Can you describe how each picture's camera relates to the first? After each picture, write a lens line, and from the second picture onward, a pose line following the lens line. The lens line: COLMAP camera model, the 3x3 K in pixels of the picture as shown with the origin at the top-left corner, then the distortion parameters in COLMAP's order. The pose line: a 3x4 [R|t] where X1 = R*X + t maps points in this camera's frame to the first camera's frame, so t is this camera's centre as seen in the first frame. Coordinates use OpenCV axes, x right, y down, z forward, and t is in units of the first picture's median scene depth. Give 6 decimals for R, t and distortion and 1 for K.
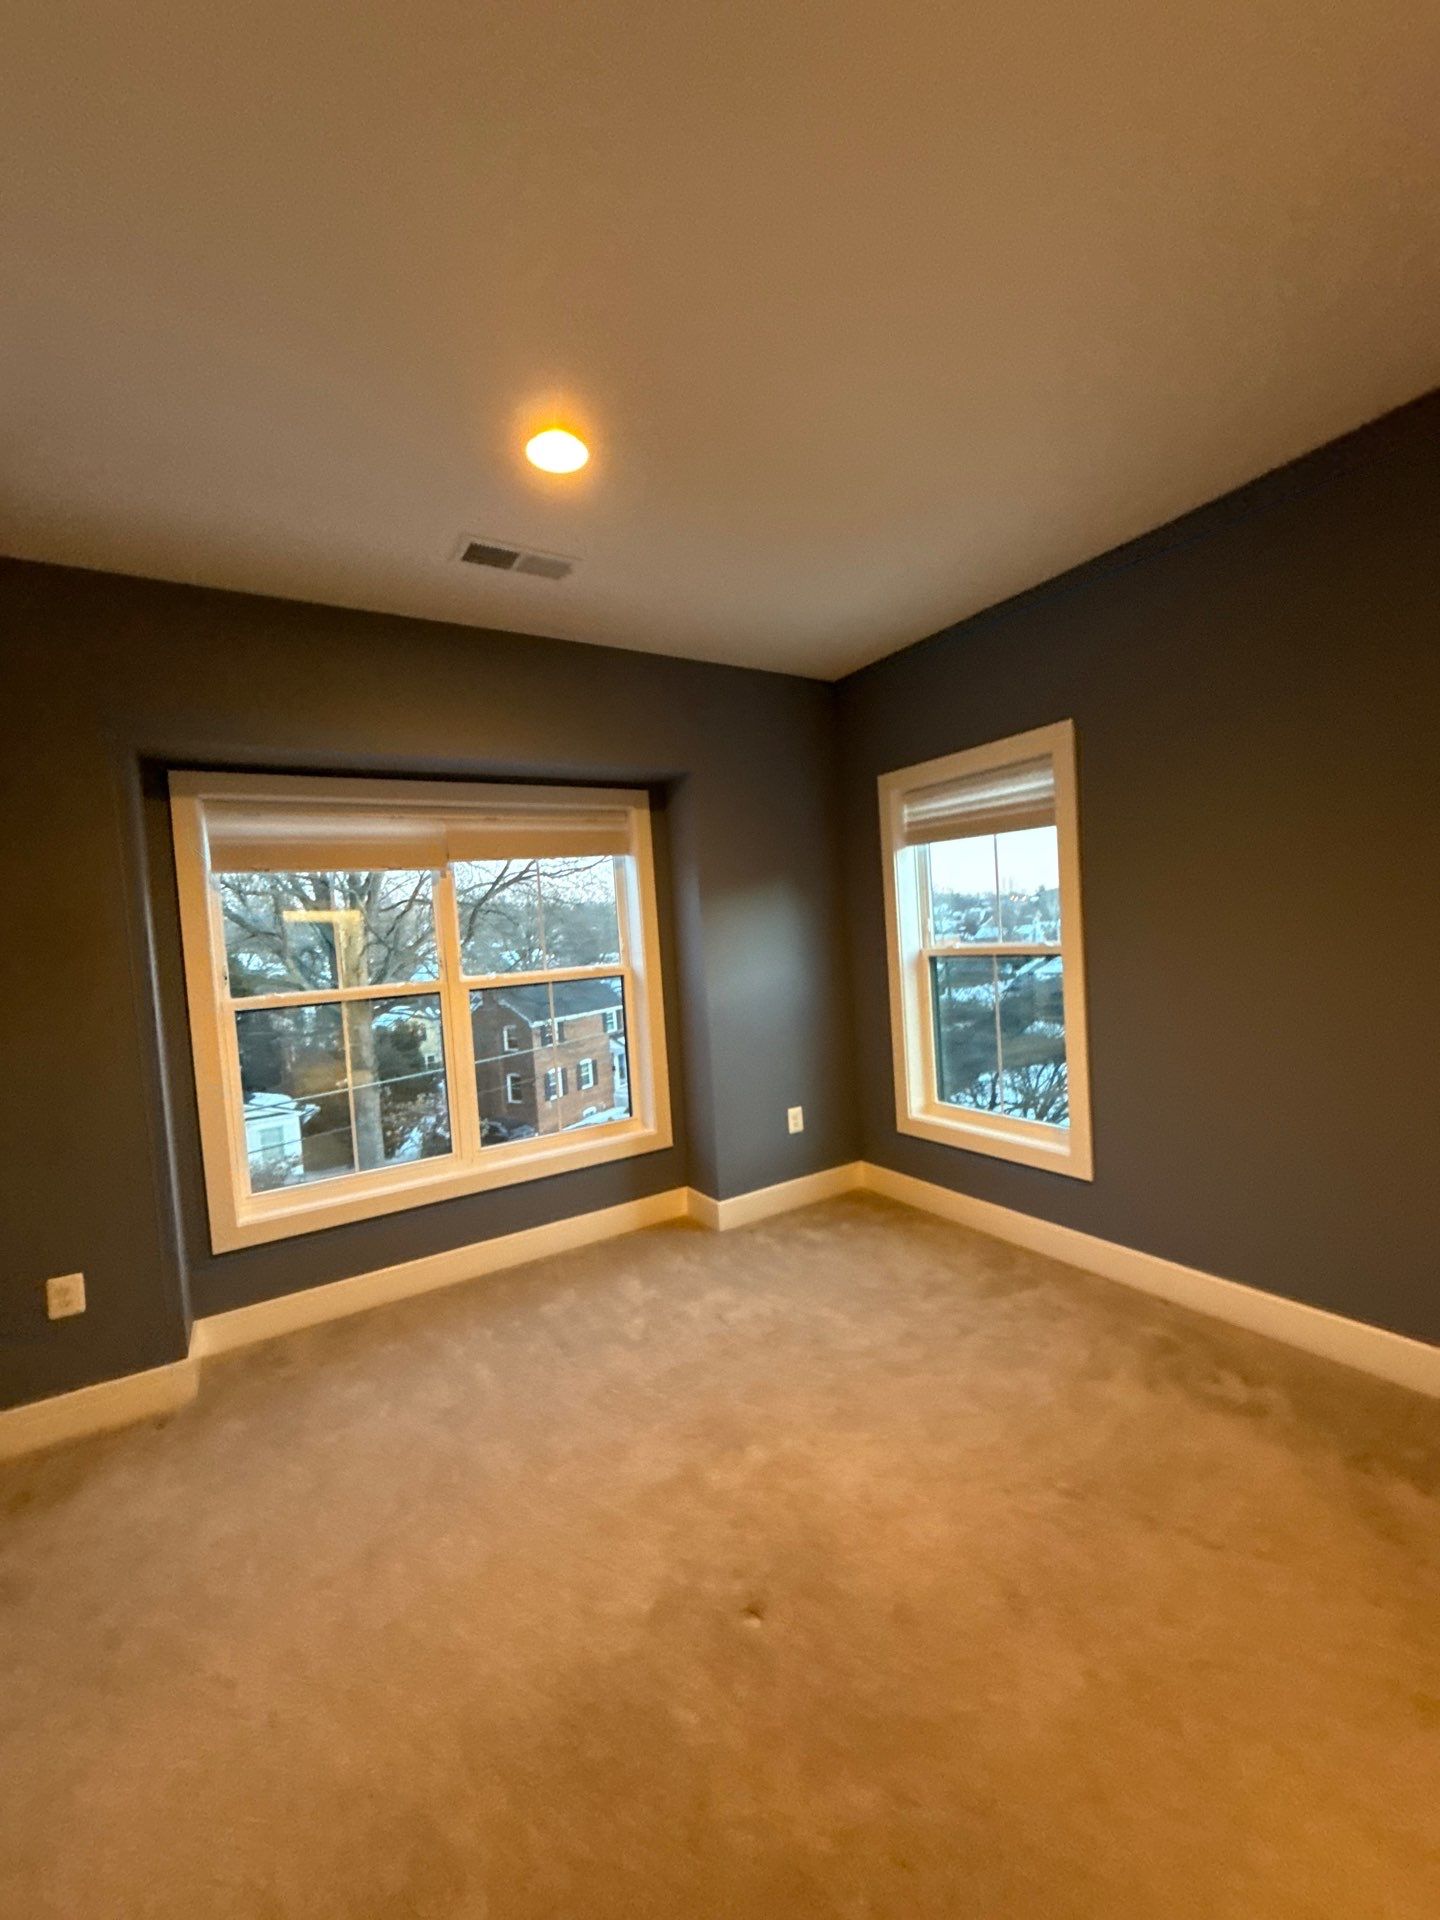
lens RADIAL K [[763.2, 0, 720.0], [0, 763.2, 960.0], [0, 0, 1]] dist [0.000039, 0.000309]
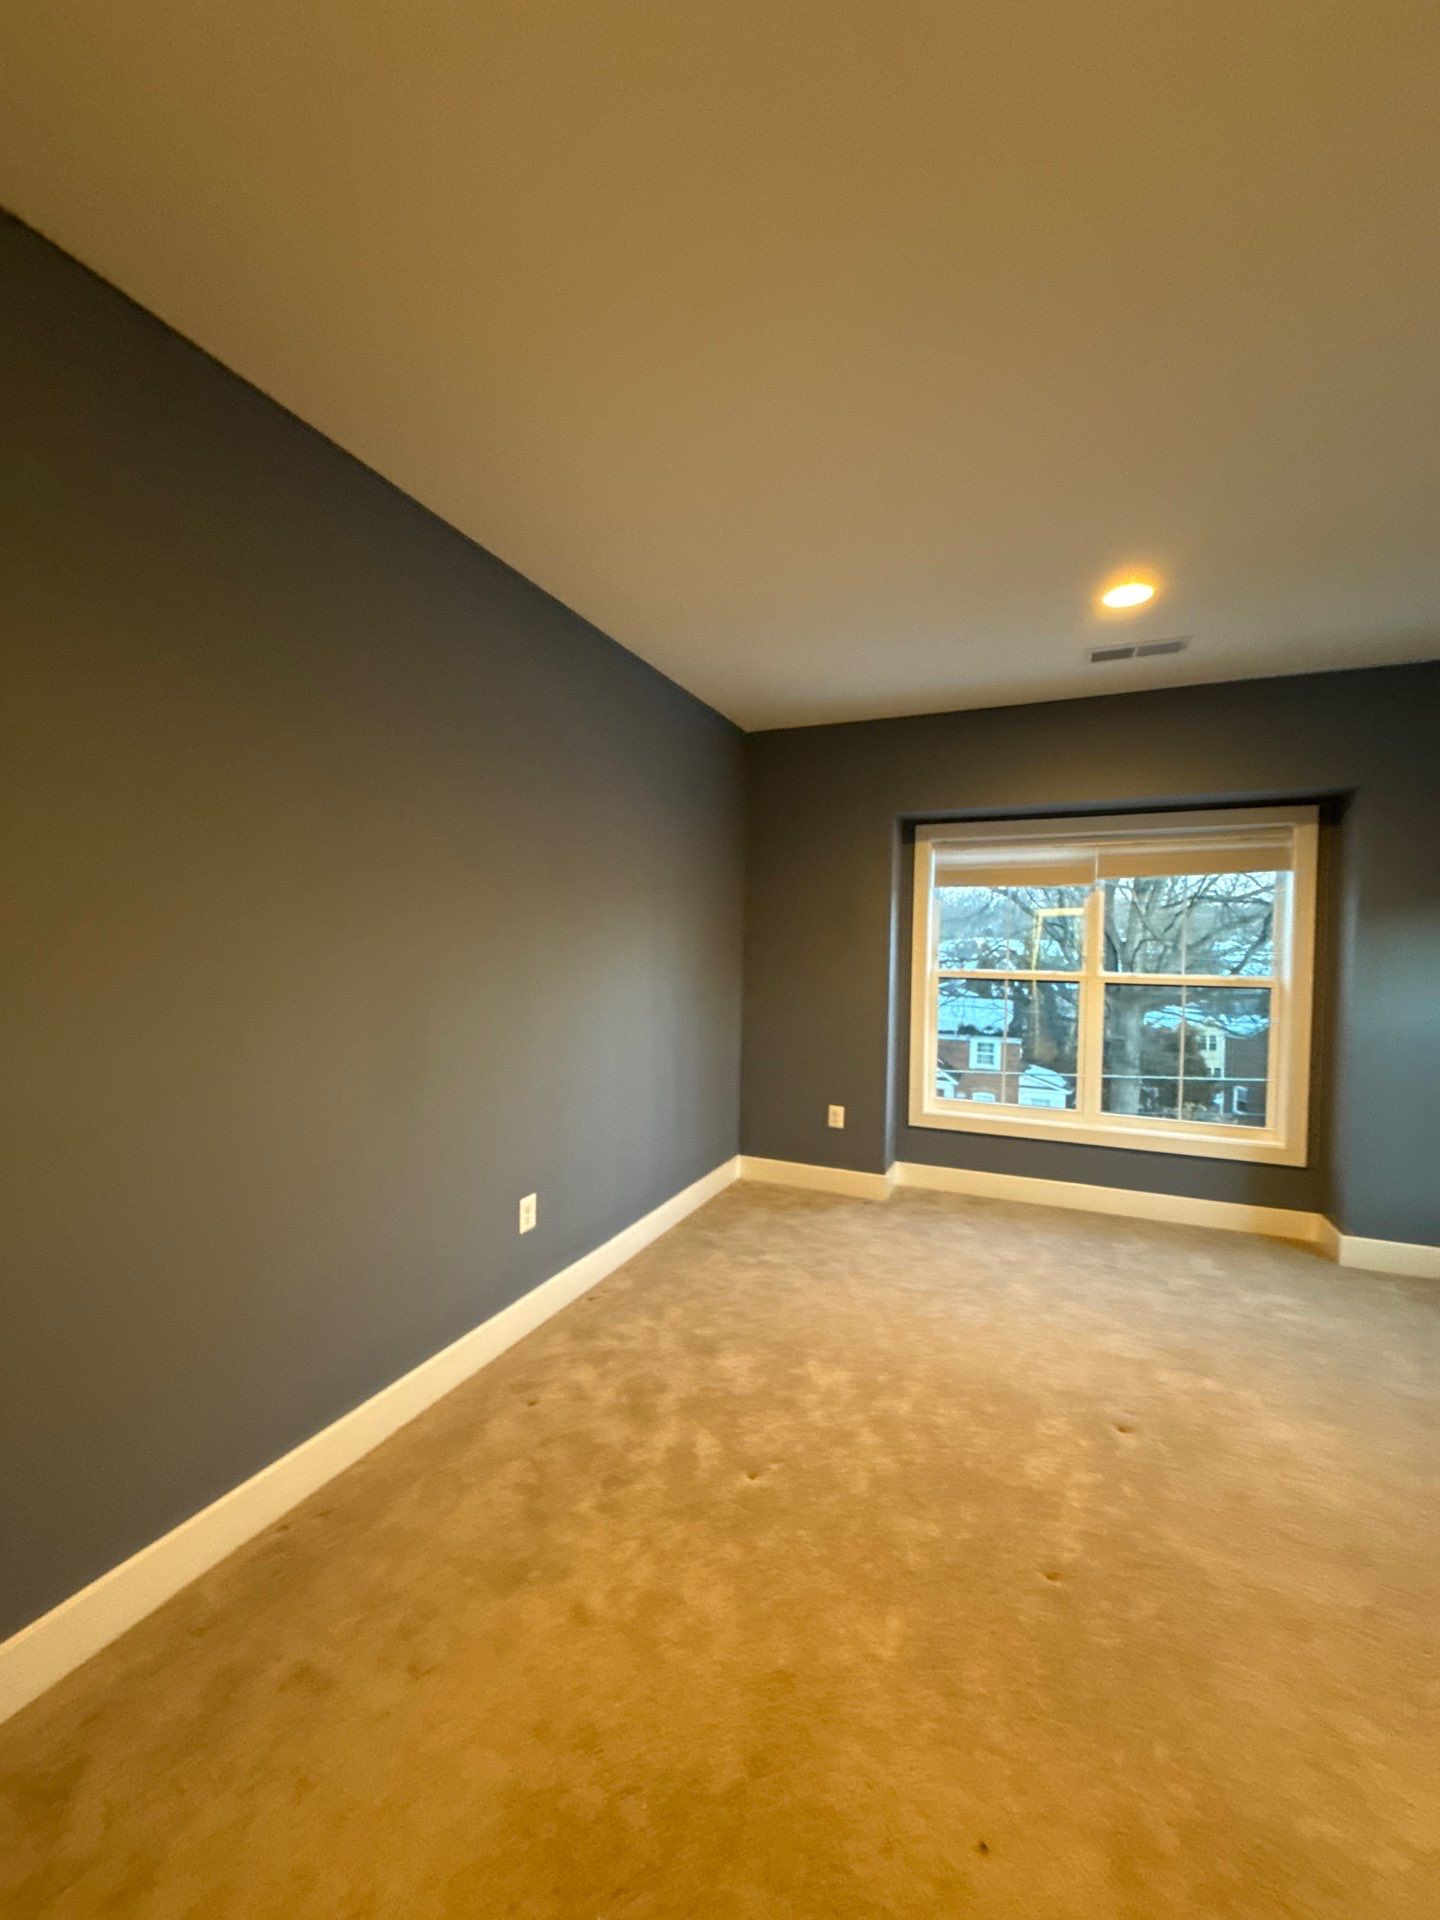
lens RADIAL K [[763.2, 0, 720.0], [0, 763.2, 960.0], [0, 0, 1]] dist [0.000039, 0.000309]
pose [[0.567454, 0.094066, -0.818015, 0.374226], [-0.085900, 0.994795, 0.054806, -0.013642], [0.818912, 0.039168, 0.572581, -0.248798]]
